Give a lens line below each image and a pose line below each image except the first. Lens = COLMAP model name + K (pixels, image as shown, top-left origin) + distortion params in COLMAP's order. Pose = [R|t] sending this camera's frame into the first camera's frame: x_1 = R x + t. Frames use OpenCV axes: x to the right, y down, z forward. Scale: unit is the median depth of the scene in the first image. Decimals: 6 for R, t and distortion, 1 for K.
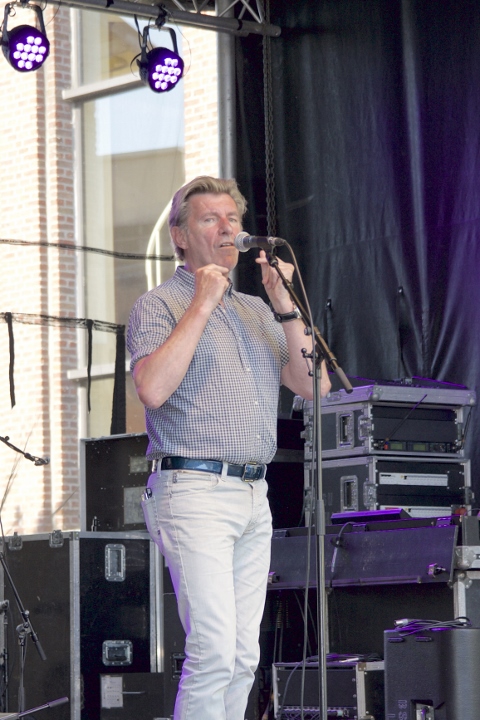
lens RADIAL K [[2080.3, 0, 240.0], [0, 2080.3, 360.0], [0, 0, 1]] dist [0.010213, -1.391608]
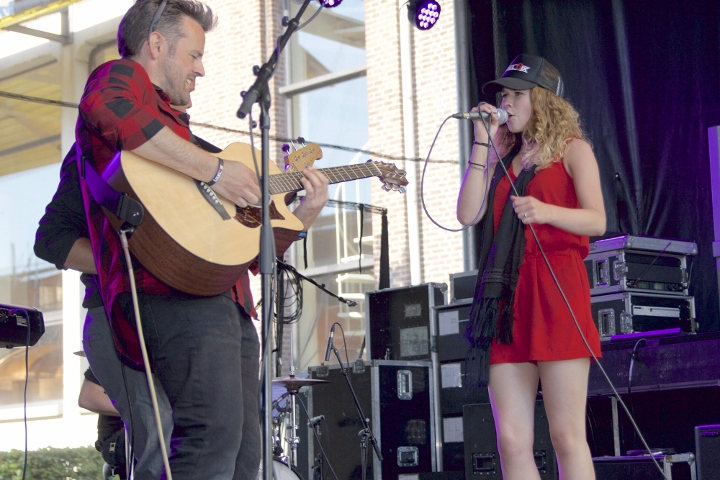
lens RADIAL K [[1102.2, 0, 360.0], [0, 1102.2, 240.0], [0, 0, 1]] dist [-0.215044, 0.842526]
pose [[0.996761, 0.001539, 0.080410, -0.141655], [0.004163, 0.997489, -0.070696, 0.057100], [-0.080317, 0.070801, 0.994252, 0.336480]]
